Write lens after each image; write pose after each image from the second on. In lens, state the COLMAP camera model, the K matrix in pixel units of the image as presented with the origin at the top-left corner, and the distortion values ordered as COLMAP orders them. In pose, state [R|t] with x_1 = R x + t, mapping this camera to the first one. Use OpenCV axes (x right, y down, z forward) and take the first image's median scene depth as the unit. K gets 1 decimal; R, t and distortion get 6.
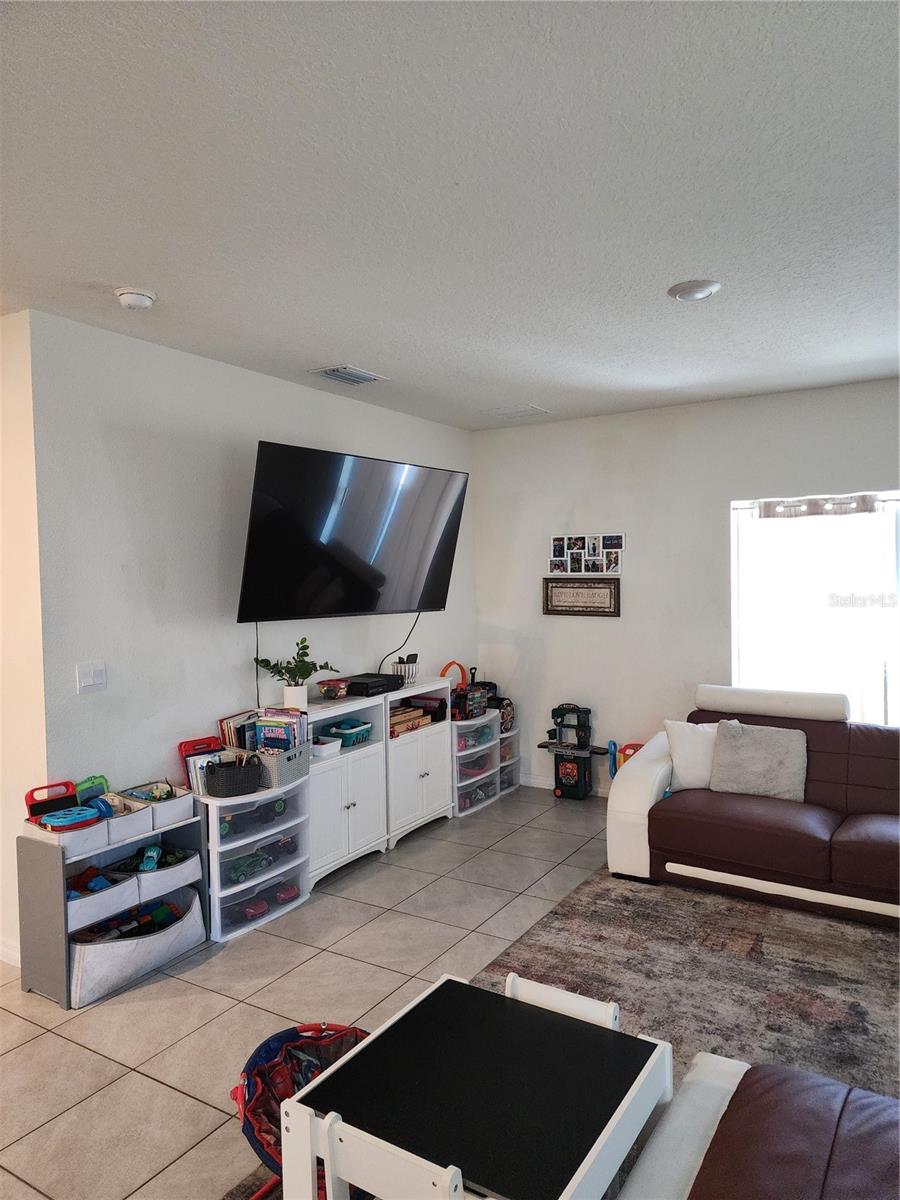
lens RADIAL K [[799.3, 0, 464.4], [0, 799.3, 608.7], [0, 0, 1]] dist [0.065159, -0.044295]
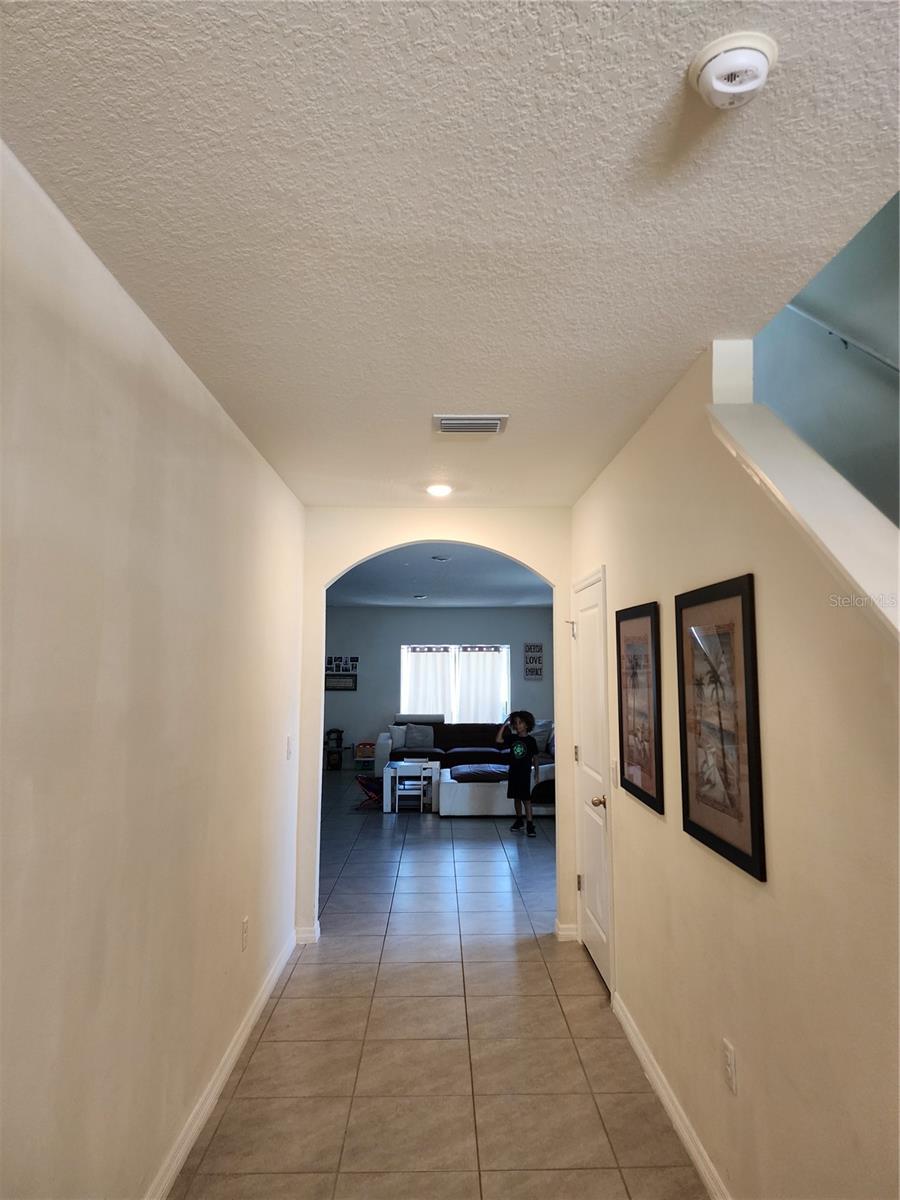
lens RADIAL K [[799.3, 0, 454.8], [0, 799.3, 593.0], [0, 0, 1]] dist [0.065159, -0.044295]
pose [[0.849091, 0.062815, 0.524498, -1.002230], [0.012198, 0.990308, -0.138349, 0.067877], [-0.528105, 0.123869, 0.840096, -1.461851]]
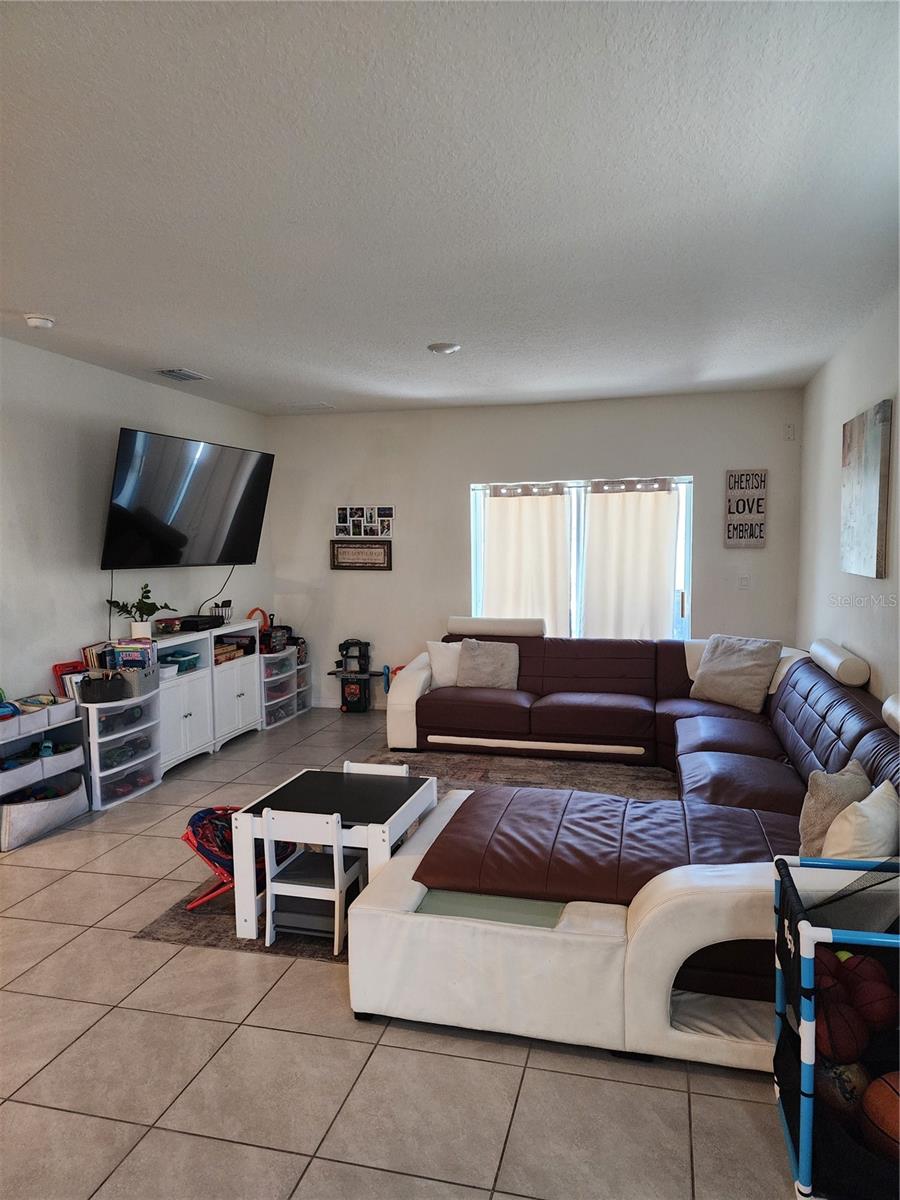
lens RADIAL K [[799.3, 0, 448.1], [0, 799.3, 598.1], [0, 0, 1]] dist [0.065159, -0.044295]
pose [[0.959840, -0.012599, 0.280266, -0.097112], [0.006134, 0.999695, 0.023931, 0.029907], [-0.280482, -0.021250, 0.959624, -0.323895]]
